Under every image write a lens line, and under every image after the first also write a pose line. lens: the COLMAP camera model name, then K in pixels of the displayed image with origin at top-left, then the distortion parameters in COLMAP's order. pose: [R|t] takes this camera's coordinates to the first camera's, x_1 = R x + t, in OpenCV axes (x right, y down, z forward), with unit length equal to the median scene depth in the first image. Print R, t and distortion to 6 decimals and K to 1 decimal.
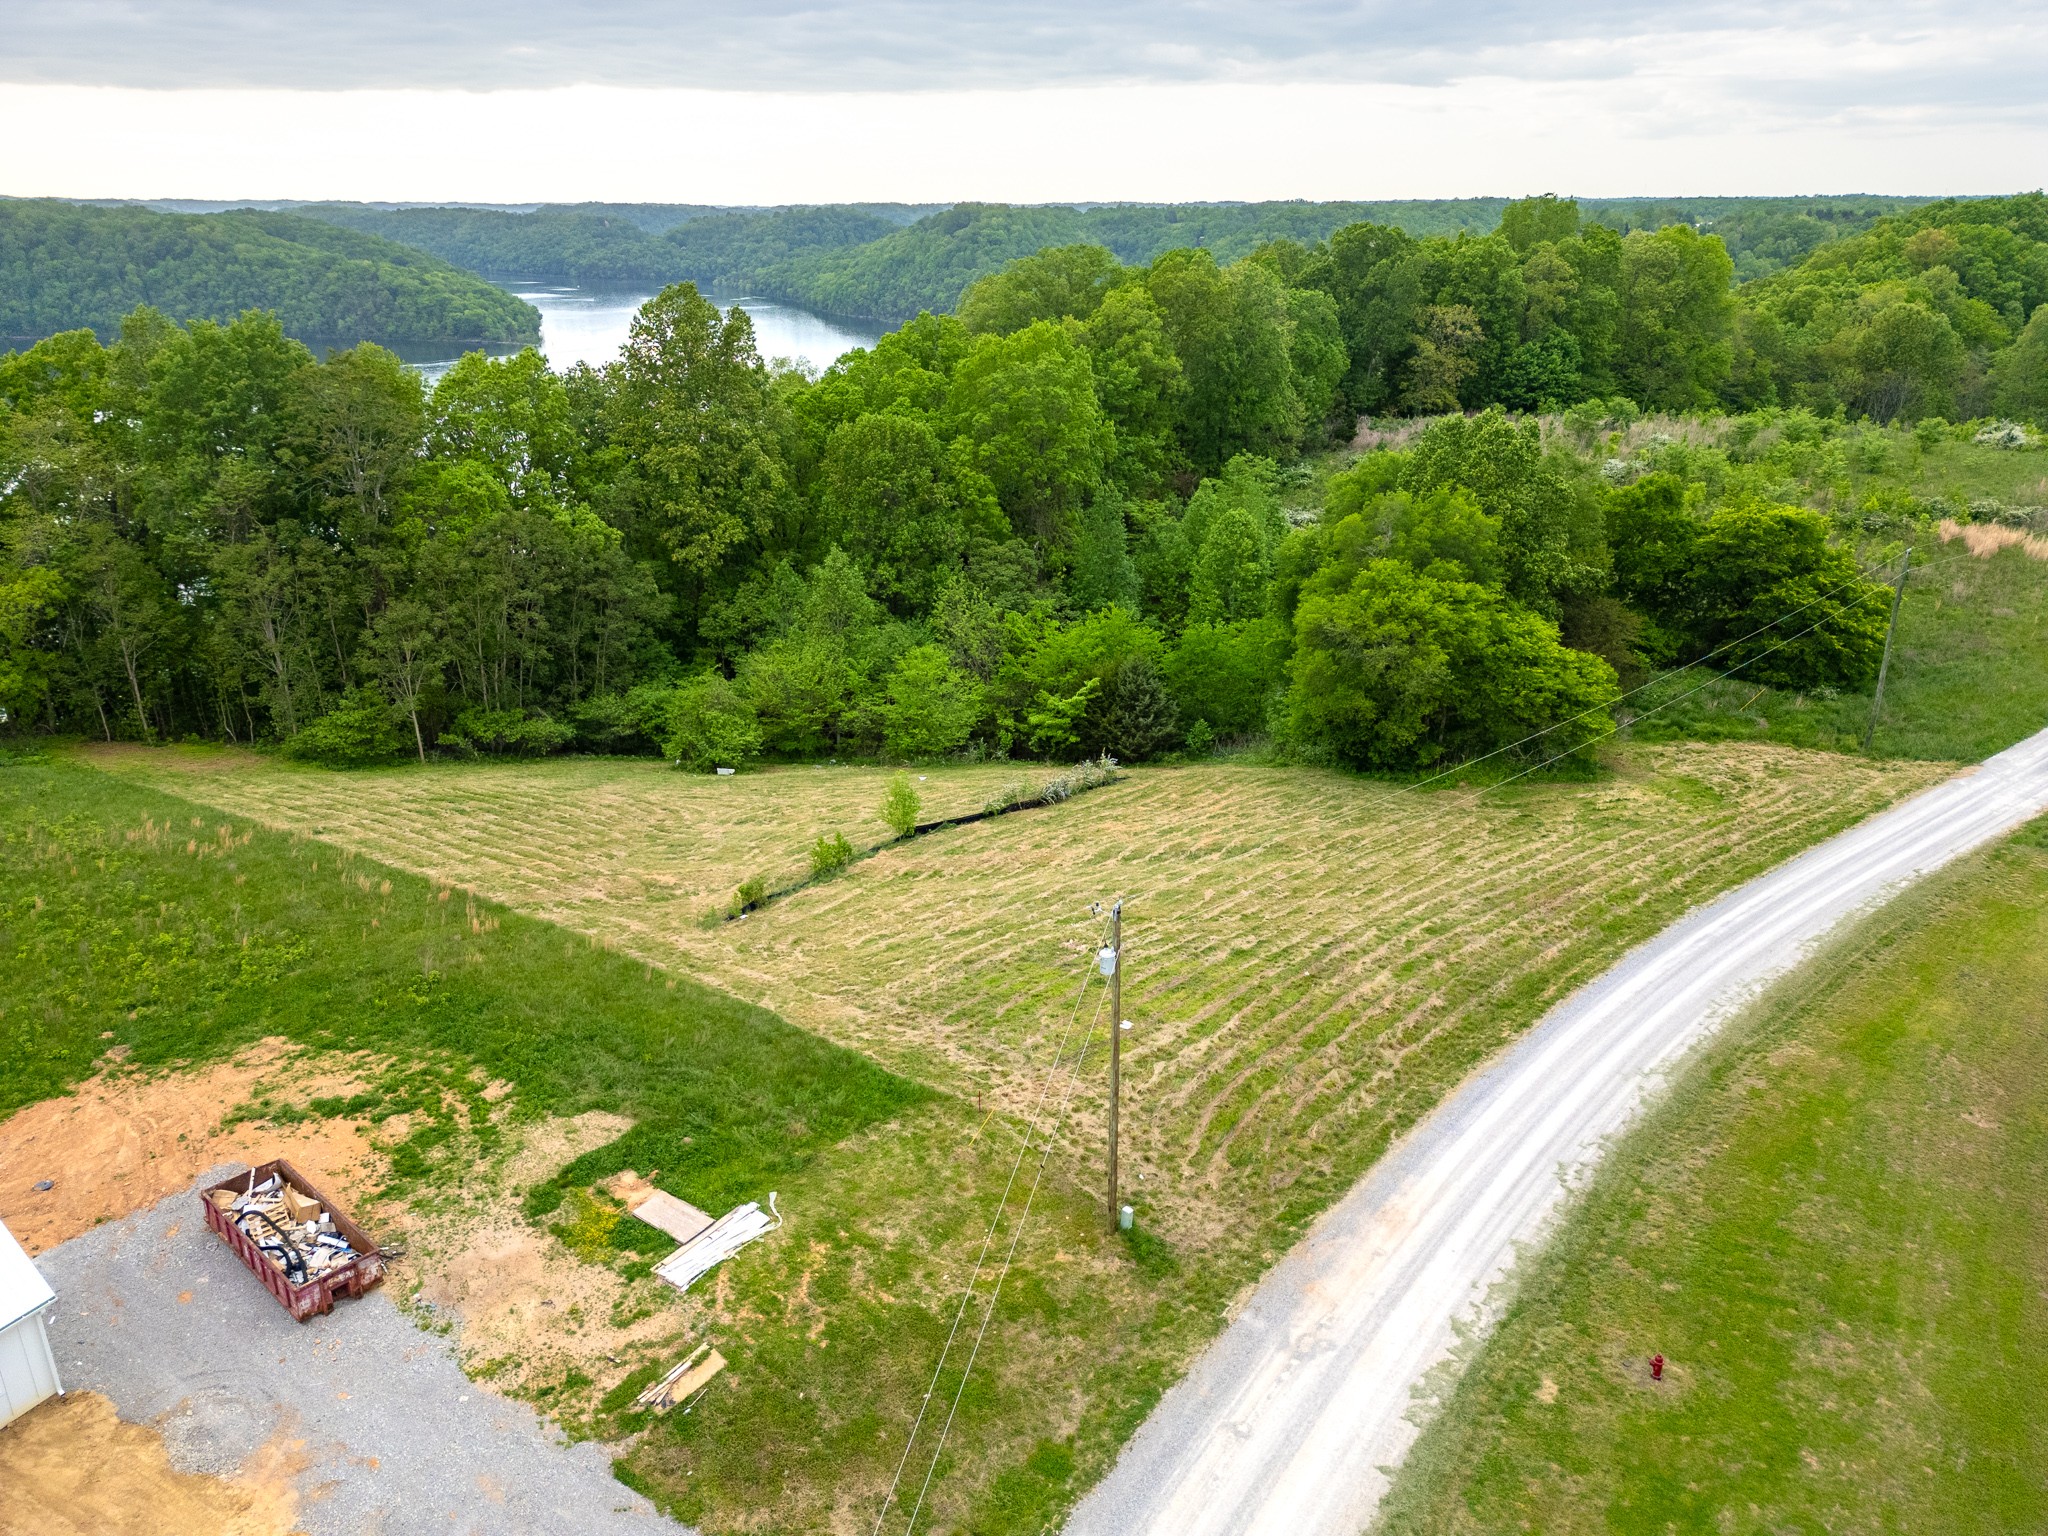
lens RADIAL K [[1436.0, 0, 1020.4], [0, 1436.0, 778.2], [0, 0, 1]] dist [0.075207, -0.071347]
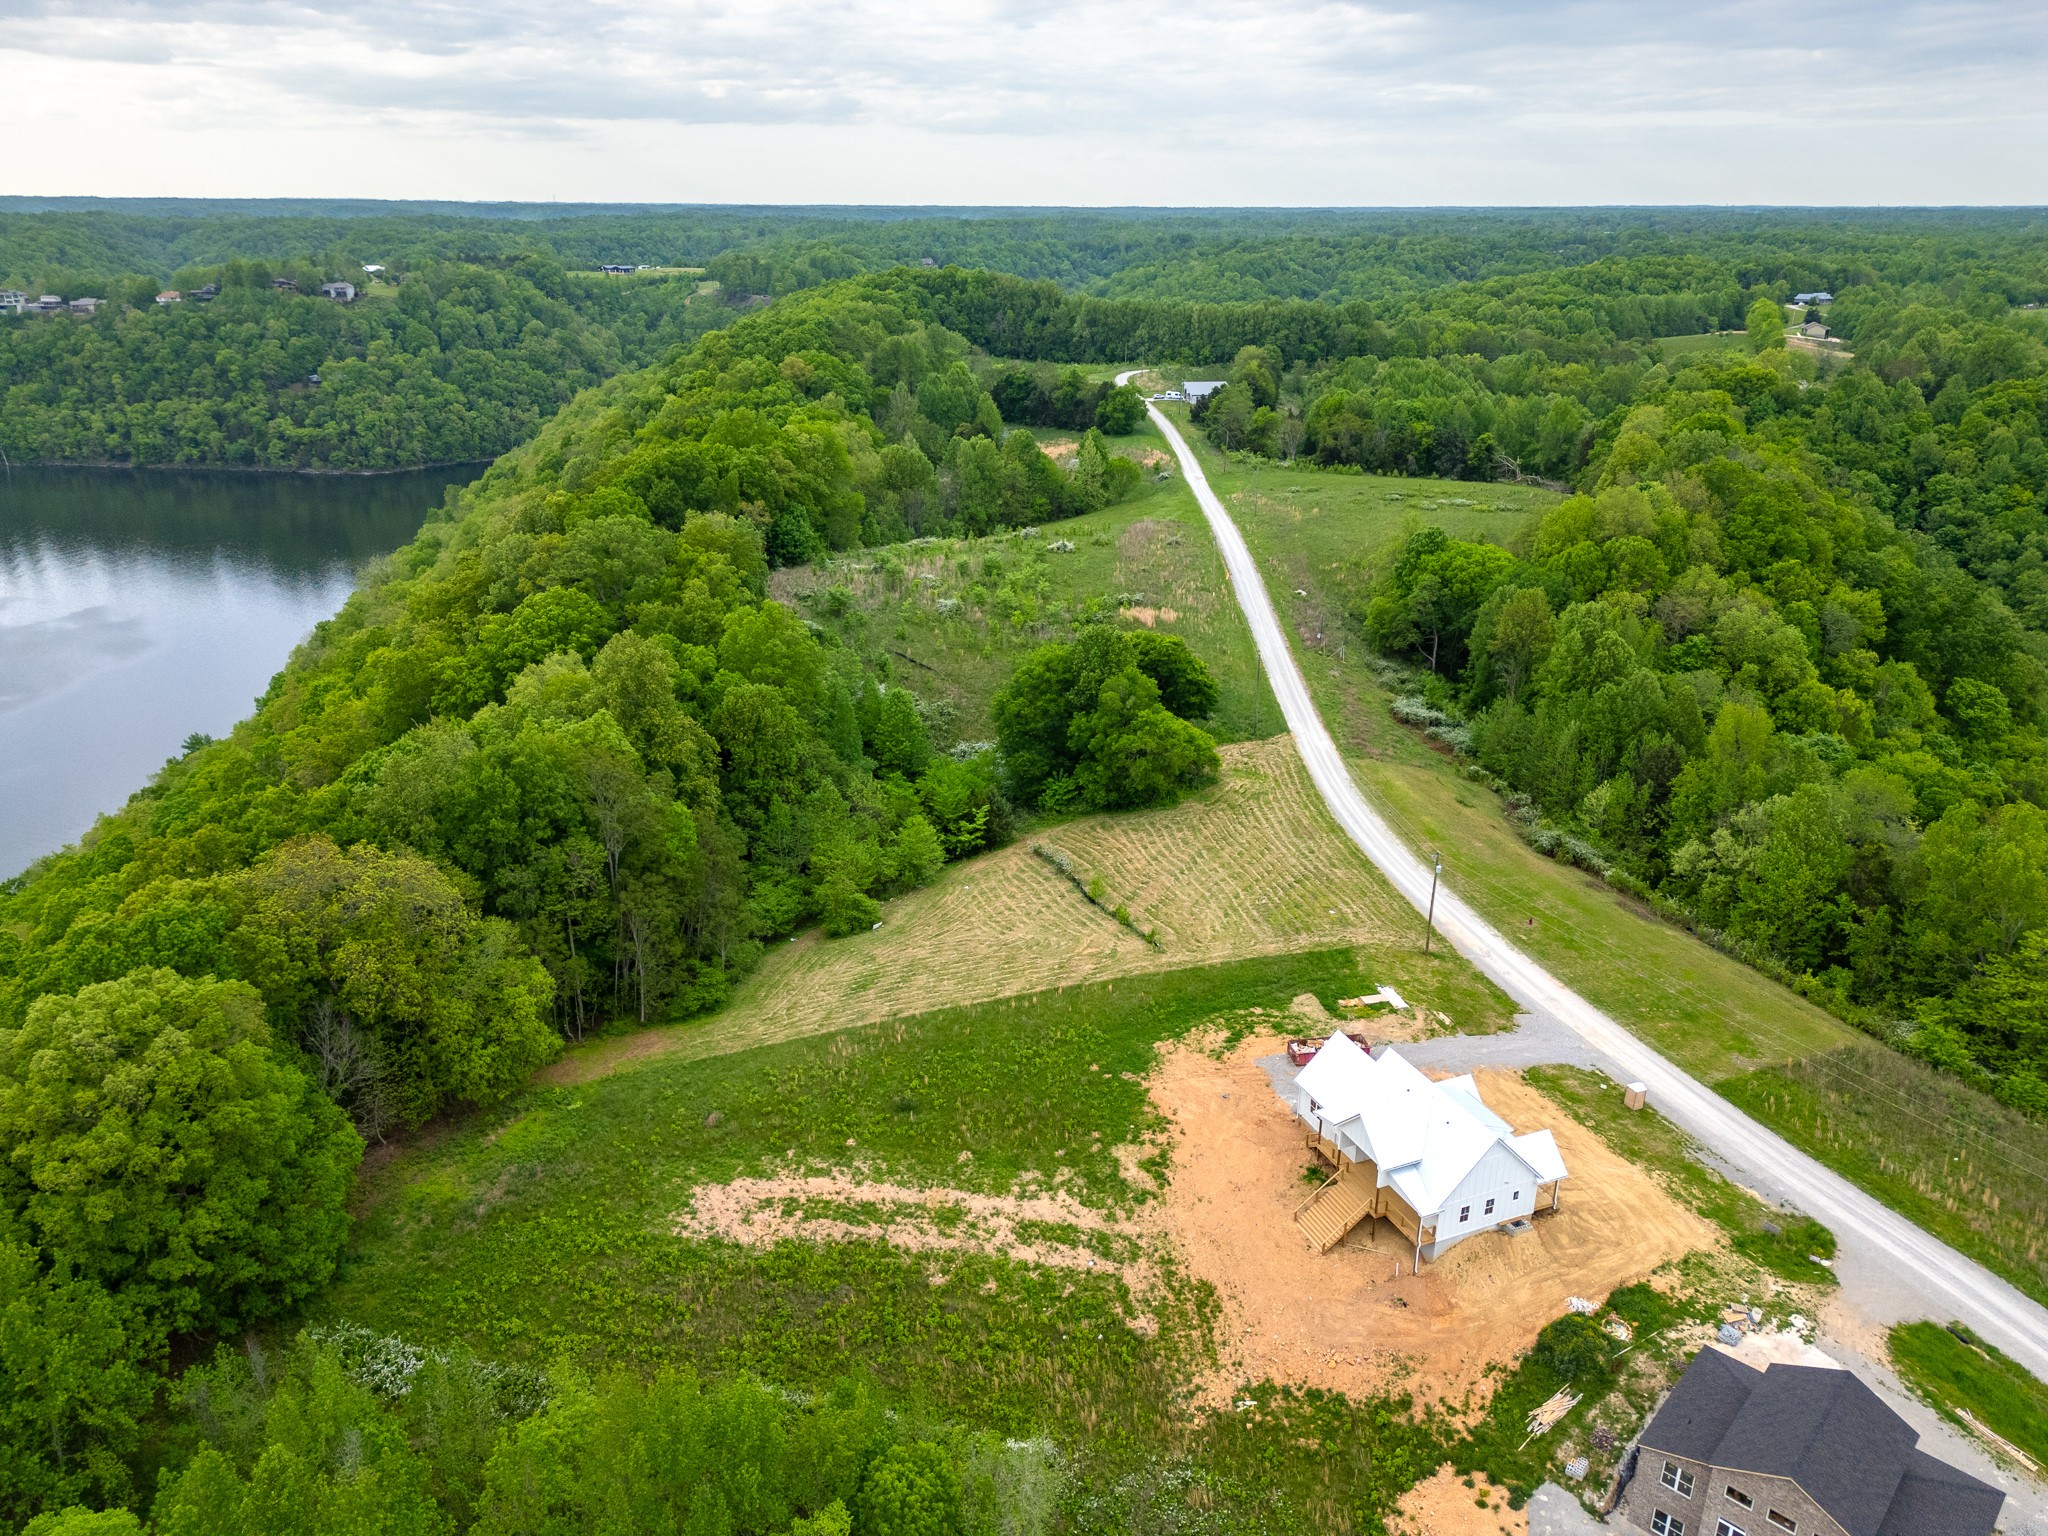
lens RADIAL K [[1436.0, 0, 1020.4], [0, 1436.0, 778.2], [0, 0, 1]] dist [0.075207, -0.071347]
pose [[0.630688, -0.281756, 0.723081, -1.898067], [0.278618, 0.951850, 0.127881, -0.503110], [-0.724296, 0.120811, 0.678823, -0.396371]]
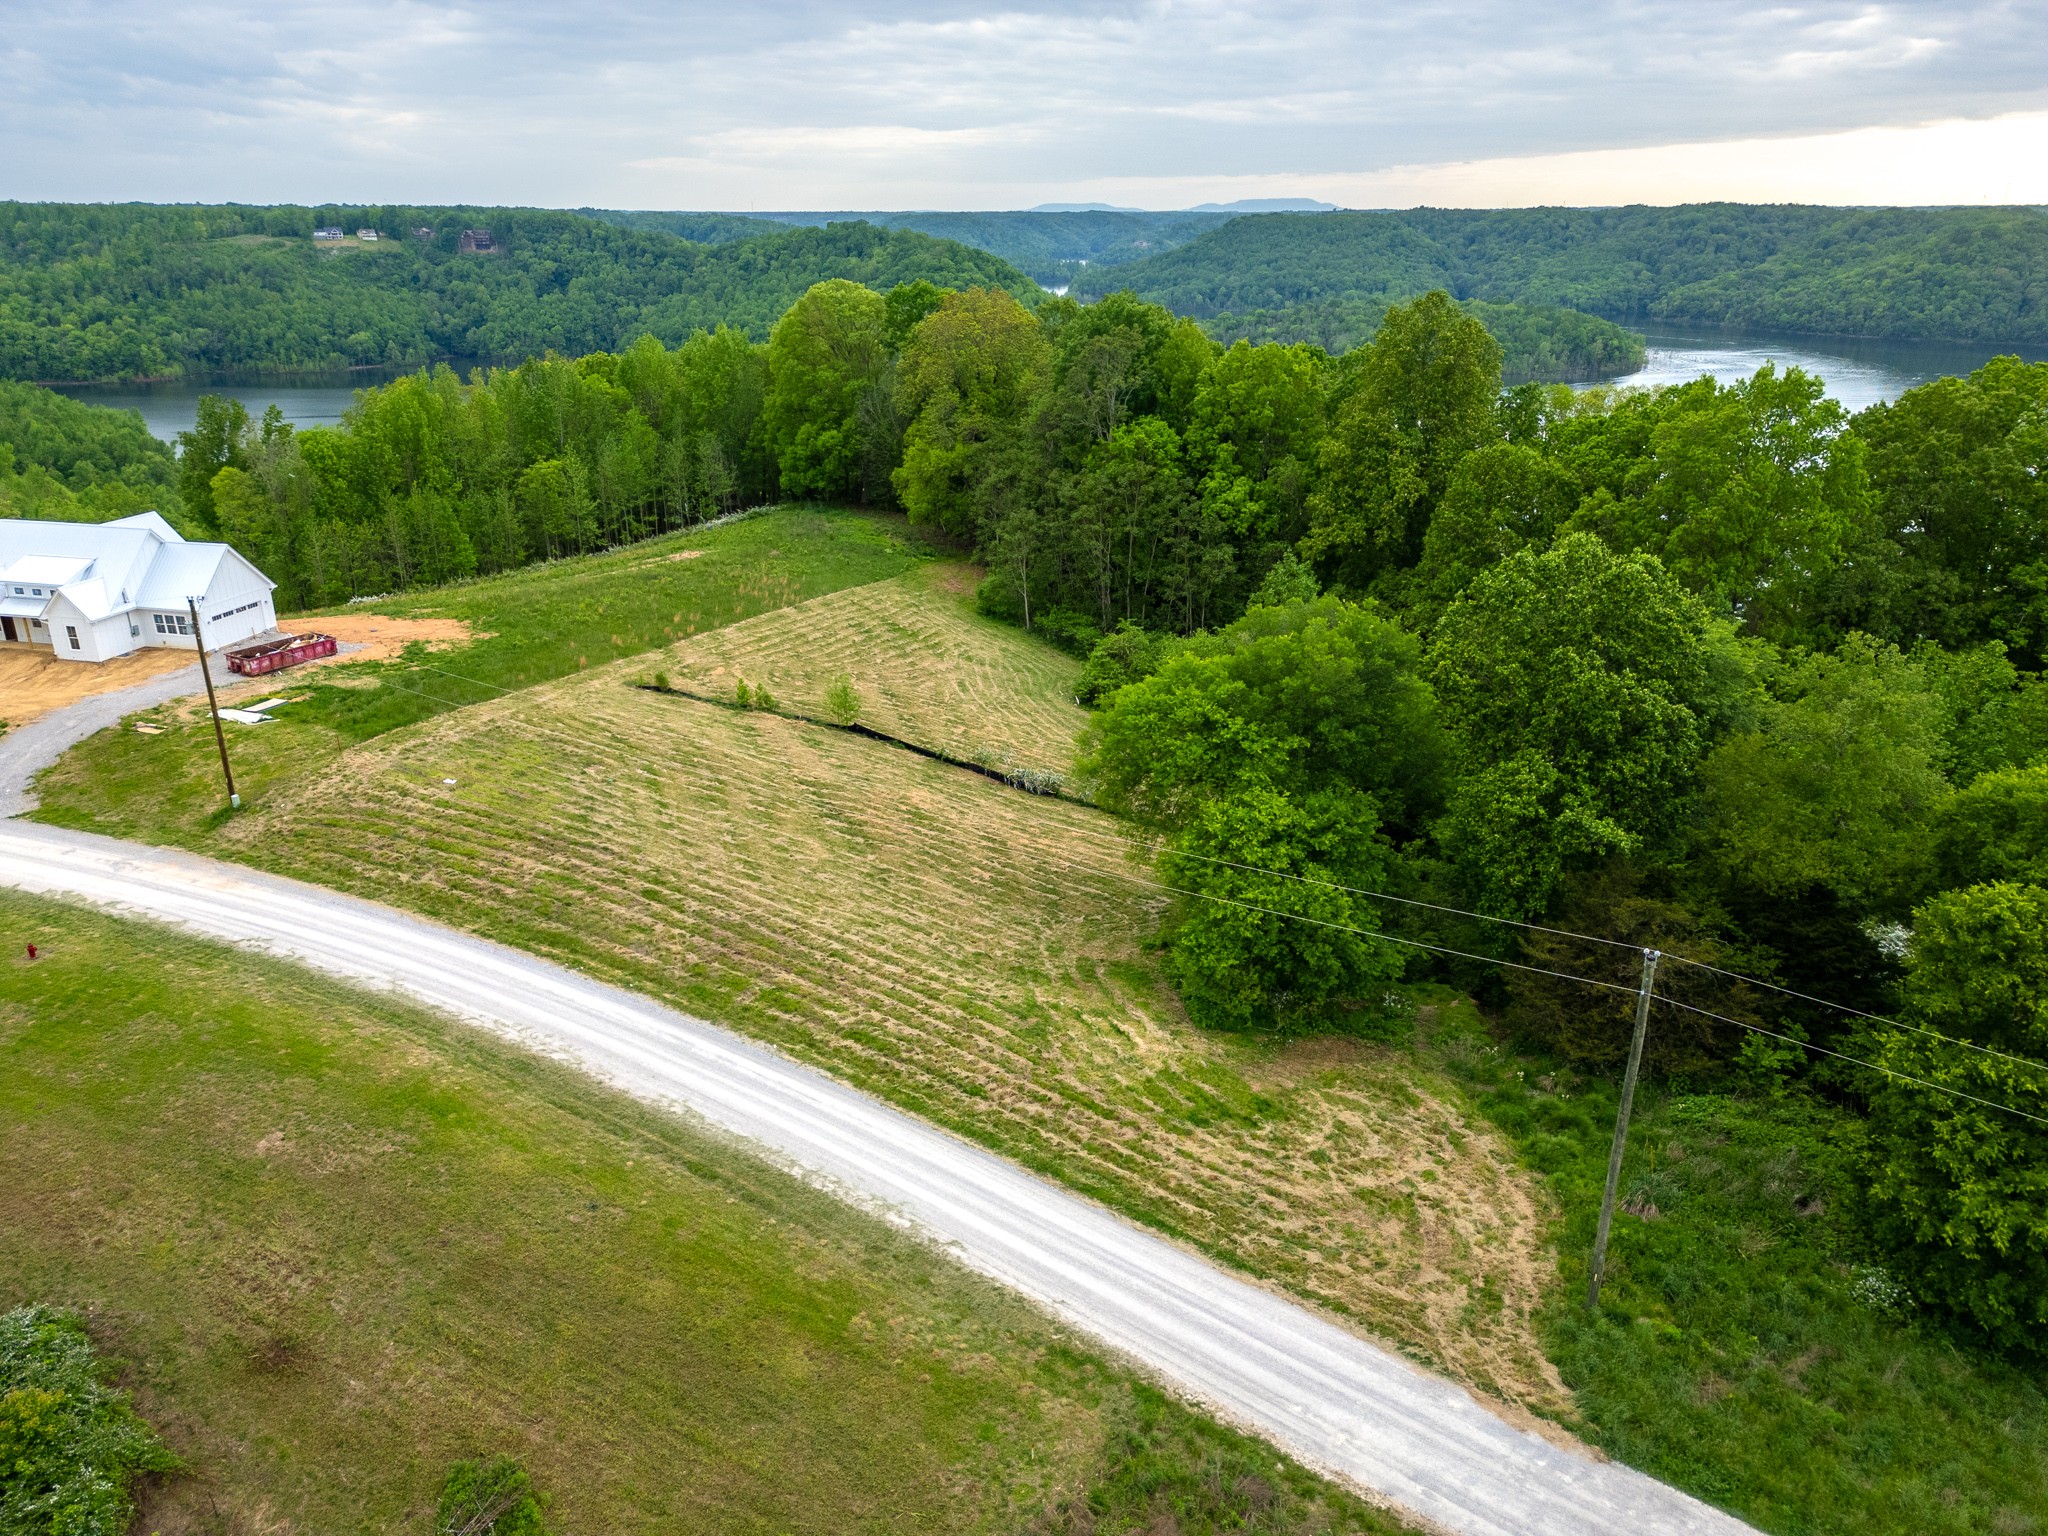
lens RADIAL K [[1436.0, 0, 1020.4], [0, 1436.0, 778.2], [0, 0, 1]] dist [0.075207, -0.071347]
pose [[0.252746, 0.353739, -0.900549, 1.300536], [-0.358670, 0.898707, 0.252352, -0.341973], [0.898597, 0.259219, 0.354020, 0.856961]]
